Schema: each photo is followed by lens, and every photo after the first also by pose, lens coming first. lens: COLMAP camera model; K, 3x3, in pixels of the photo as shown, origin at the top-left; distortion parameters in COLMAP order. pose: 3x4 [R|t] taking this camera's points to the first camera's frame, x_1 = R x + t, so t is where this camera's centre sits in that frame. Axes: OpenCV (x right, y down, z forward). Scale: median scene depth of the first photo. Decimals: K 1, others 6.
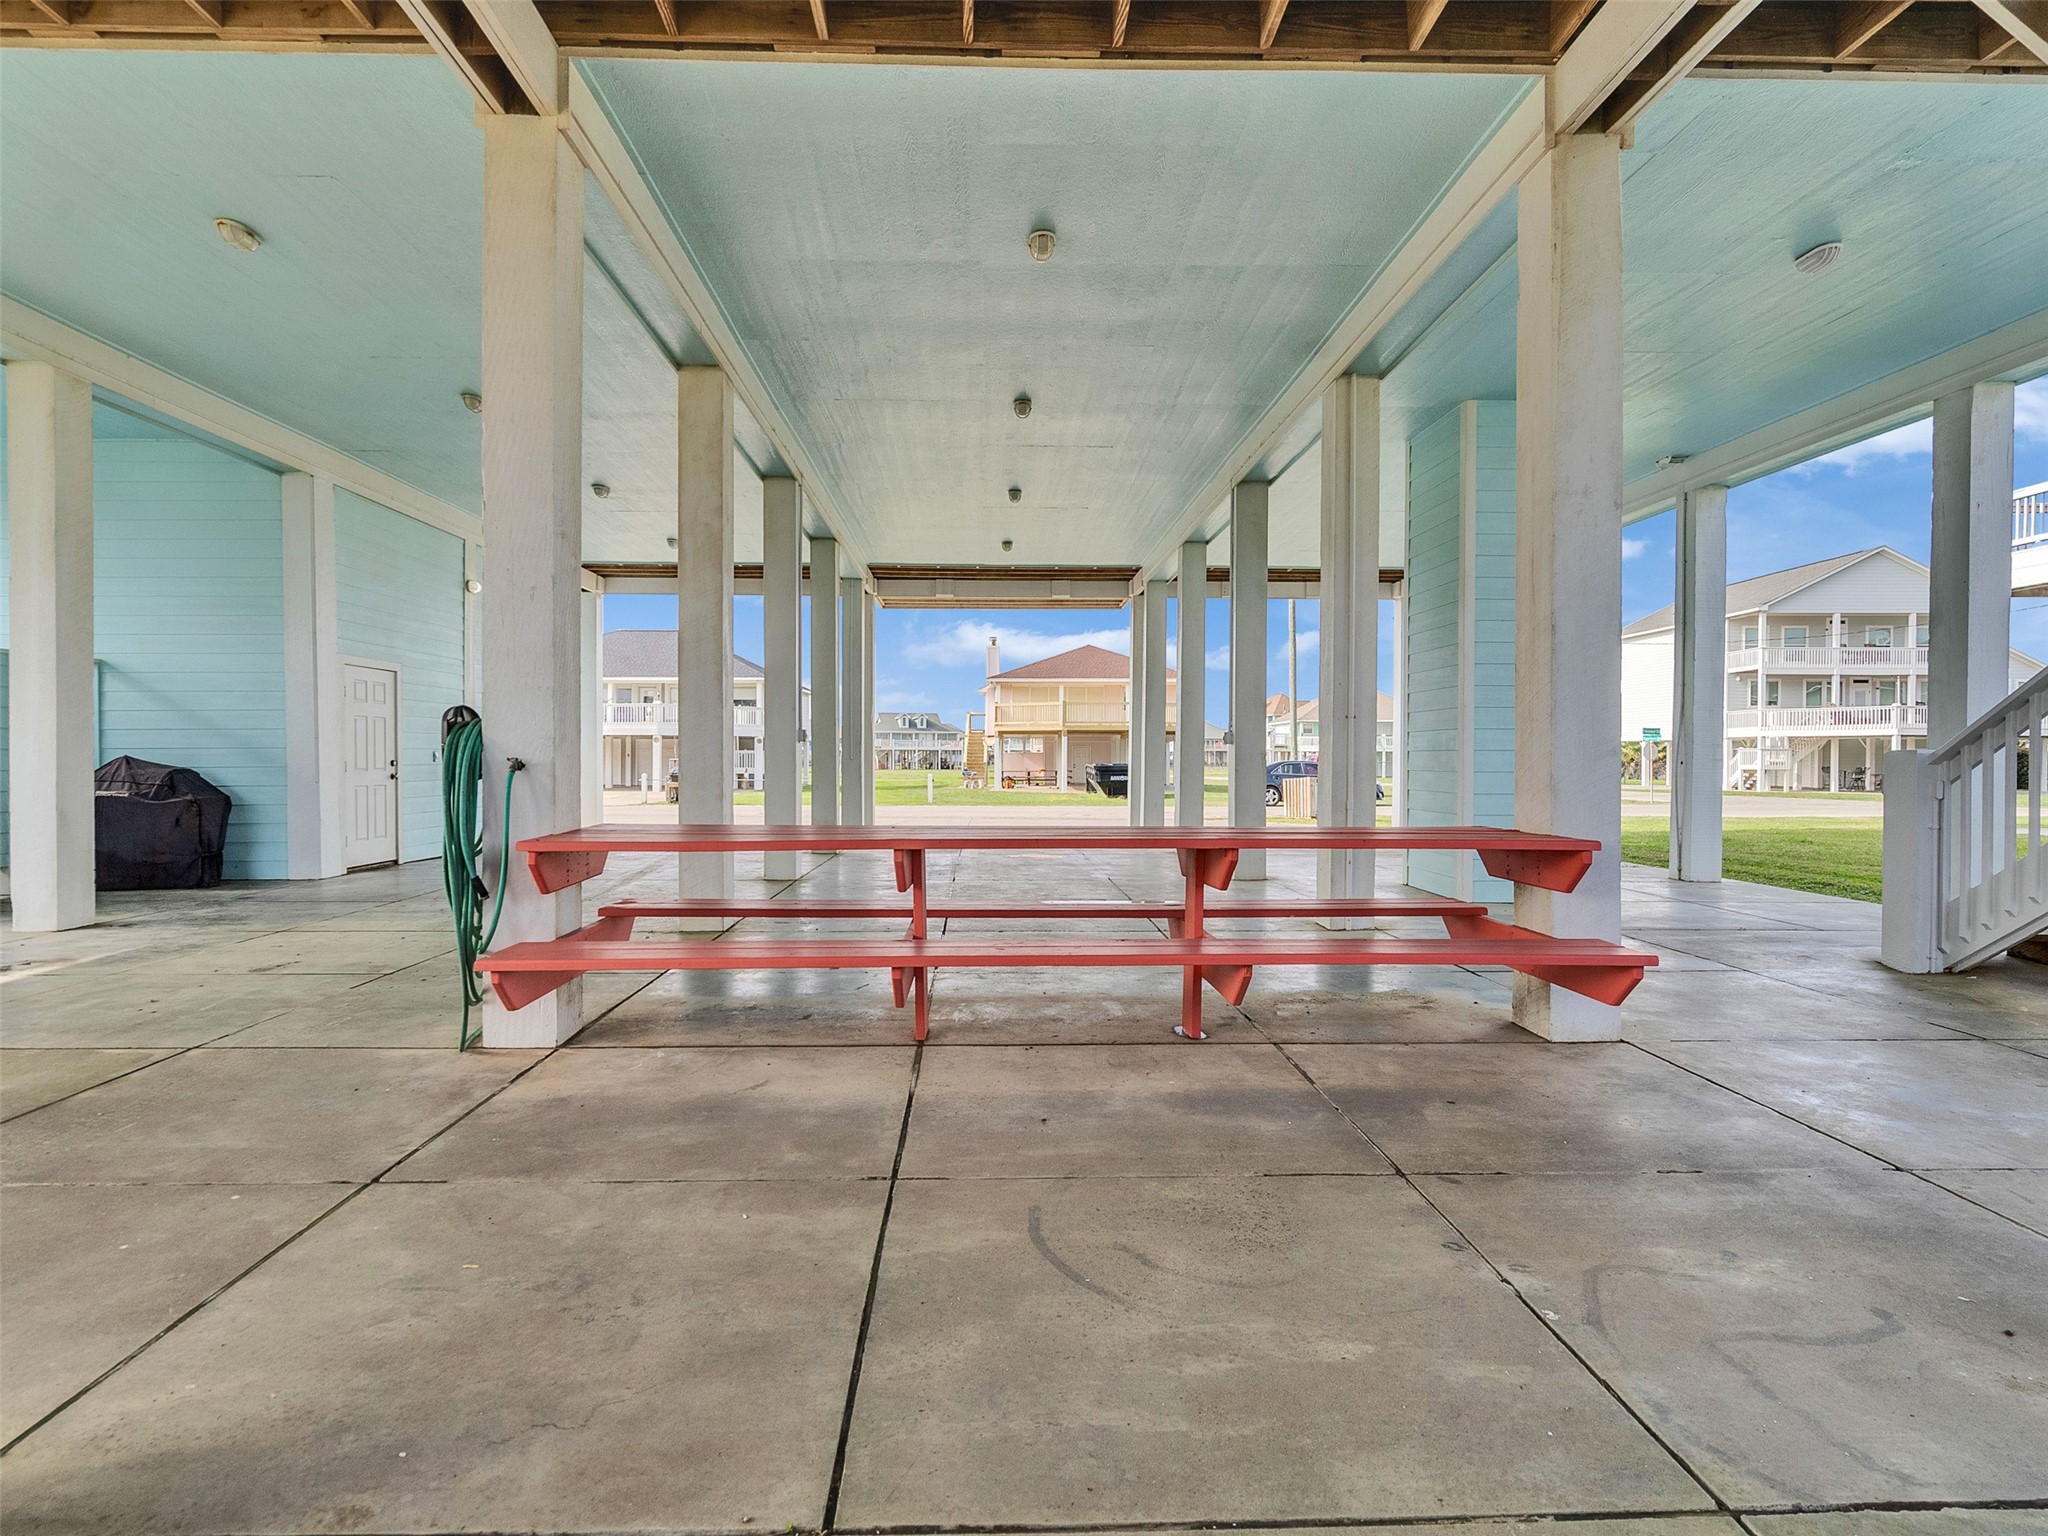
lens RADIAL K [[1046.4, 0, 1005.5], [0, 1046.4, 767.4], [0, 0, 1]] dist [-0.004045, 0.002522]
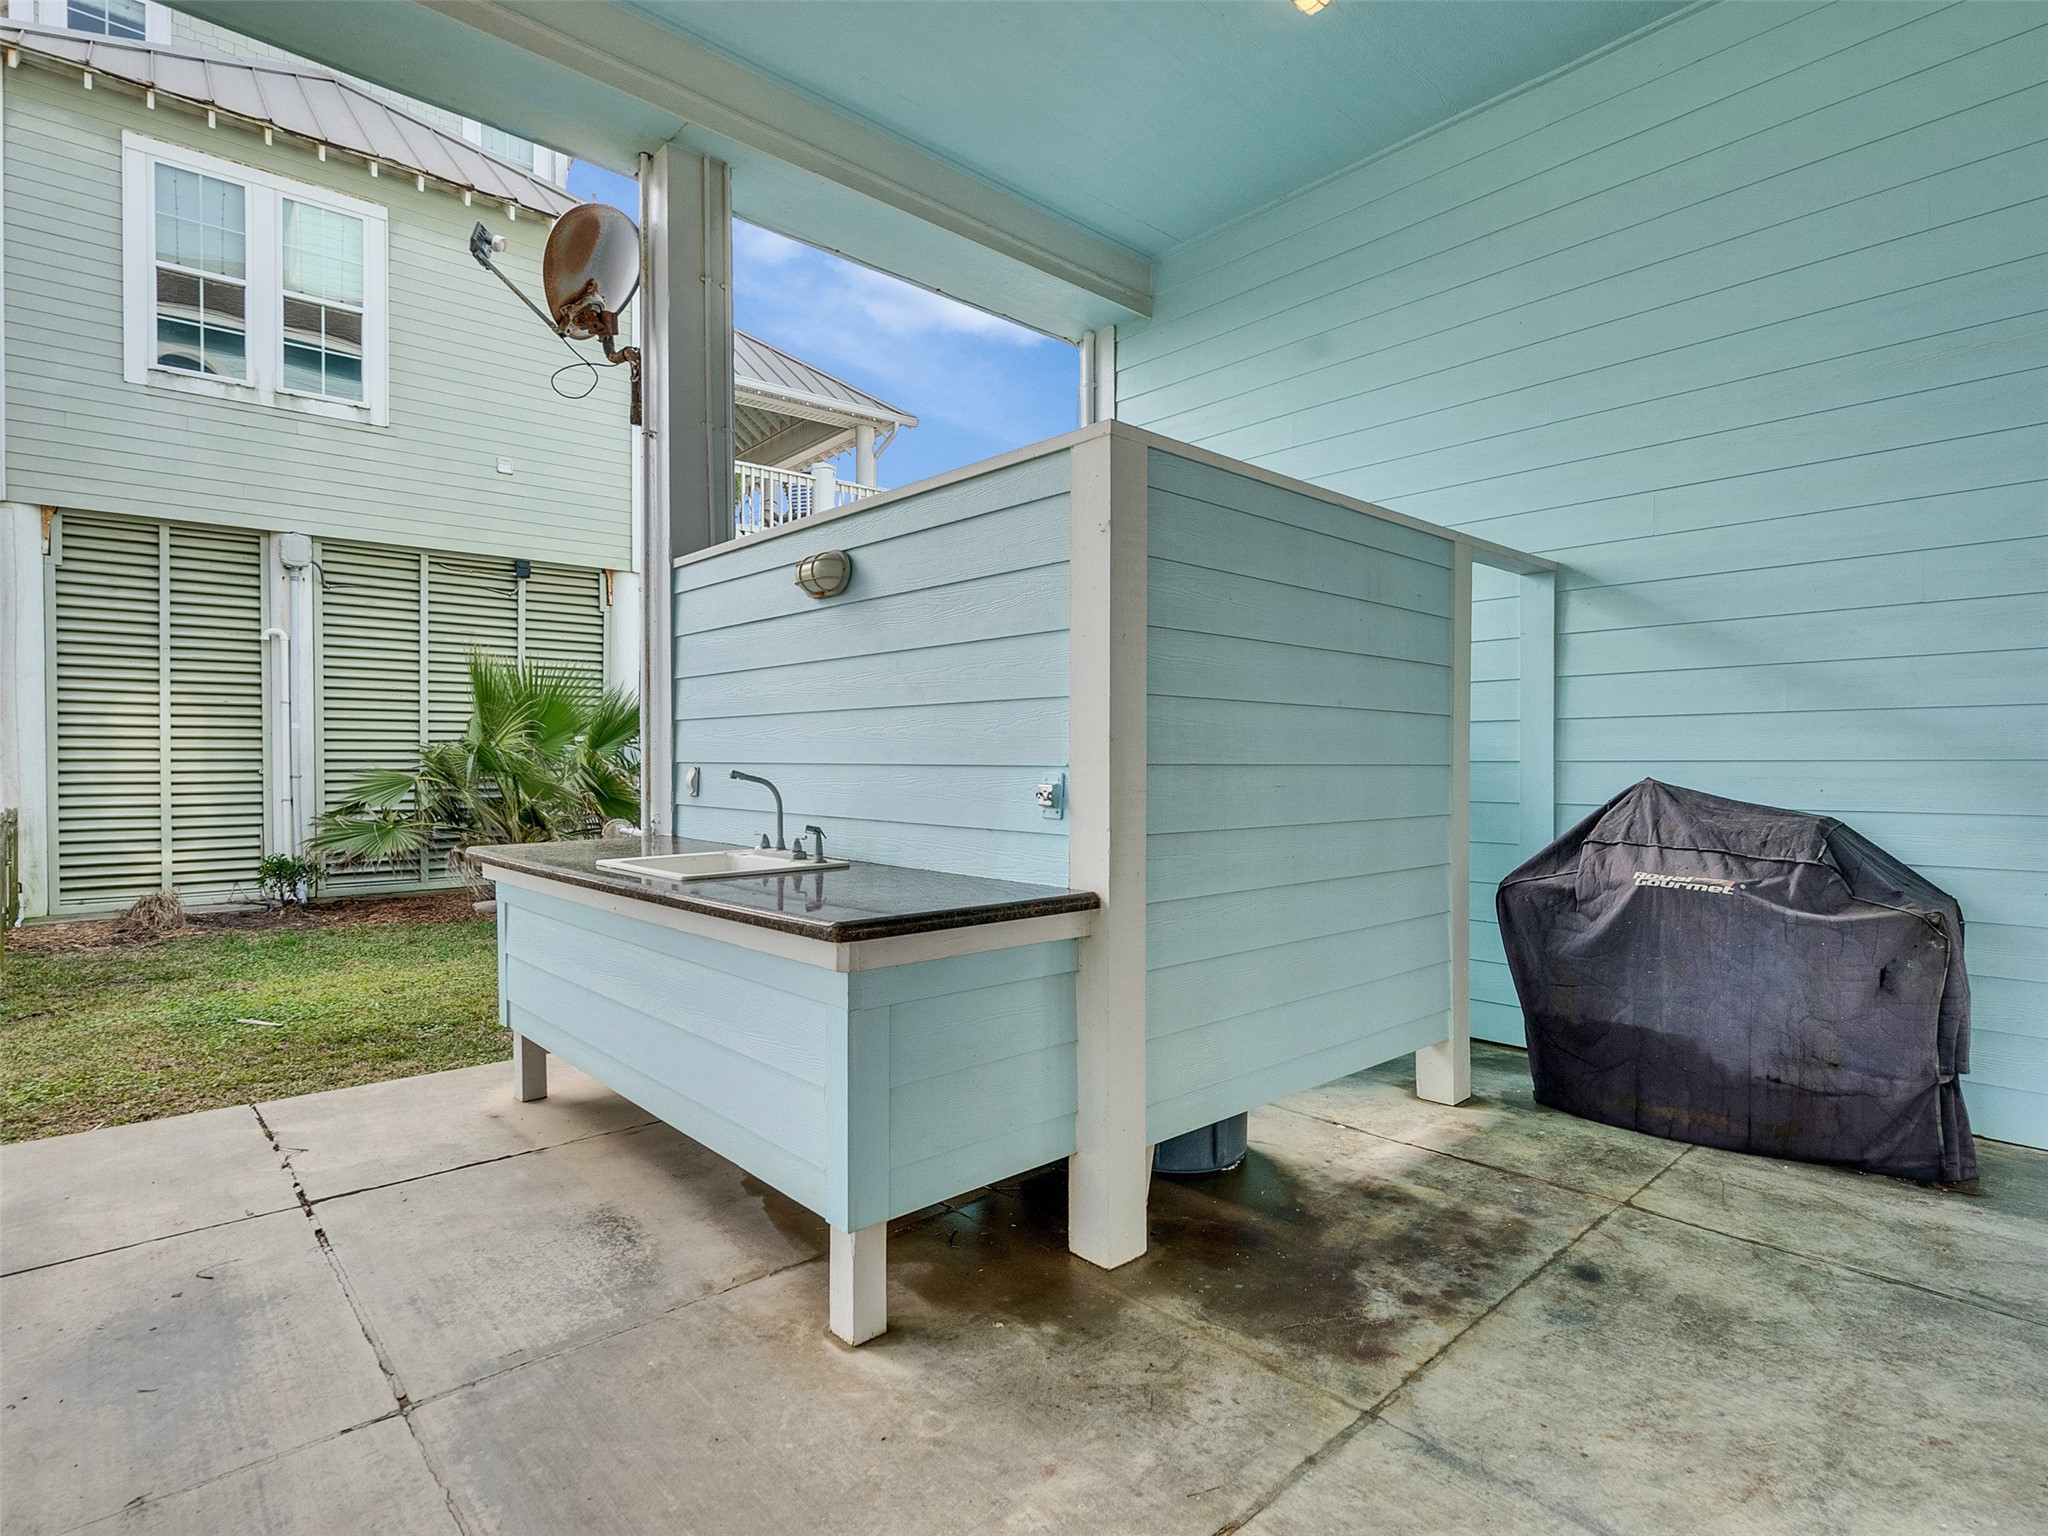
lens RADIAL K [[1046.4, 0, 1005.5], [0, 1046.4, 767.4], [0, 0, 1]] dist [-0.004045, 0.002522]
pose [[0.646465, -0.001960, -0.762941, -2.182332], [-0.018179, 0.999673, -0.017971, -0.013794], [0.762727, 0.025487, 0.646219, 1.722811]]
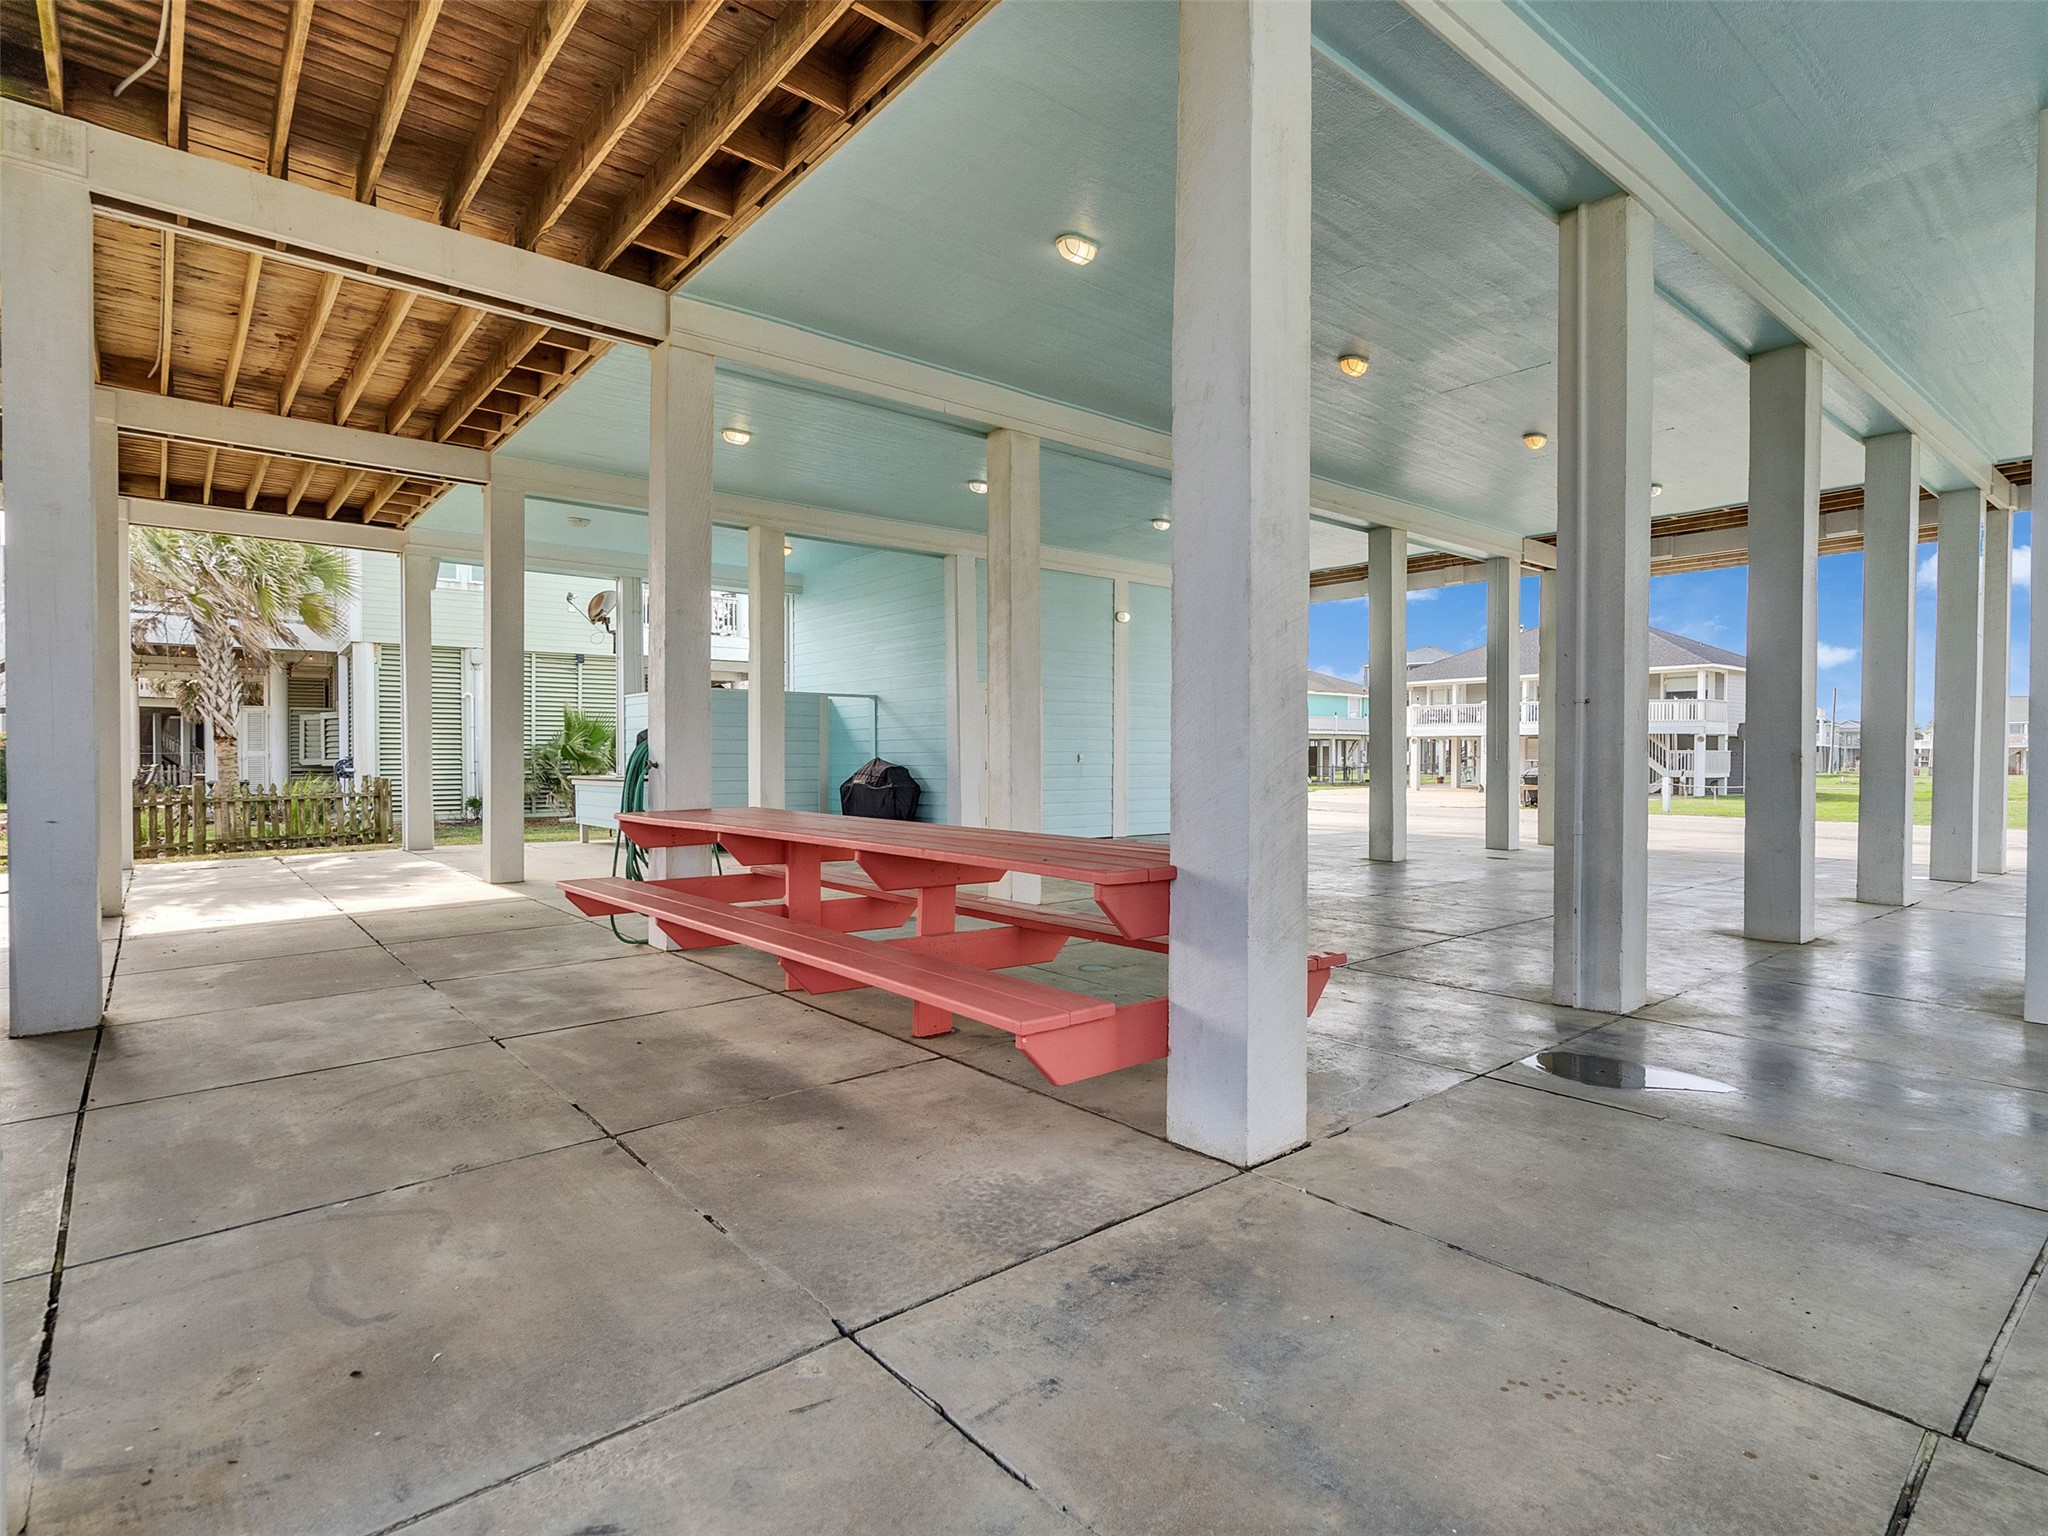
lens RADIAL K [[1046.4, 0, 1005.5], [0, 1046.4, 767.4], [0, 0, 1]] dist [-0.004045, 0.002522]
pose [[0.612271, 0.007002, -0.790617, 1.538958], [-0.007544, 0.999967, 0.003014, -0.011724], [0.790612, 0.004119, 0.612304, 0.657734]]
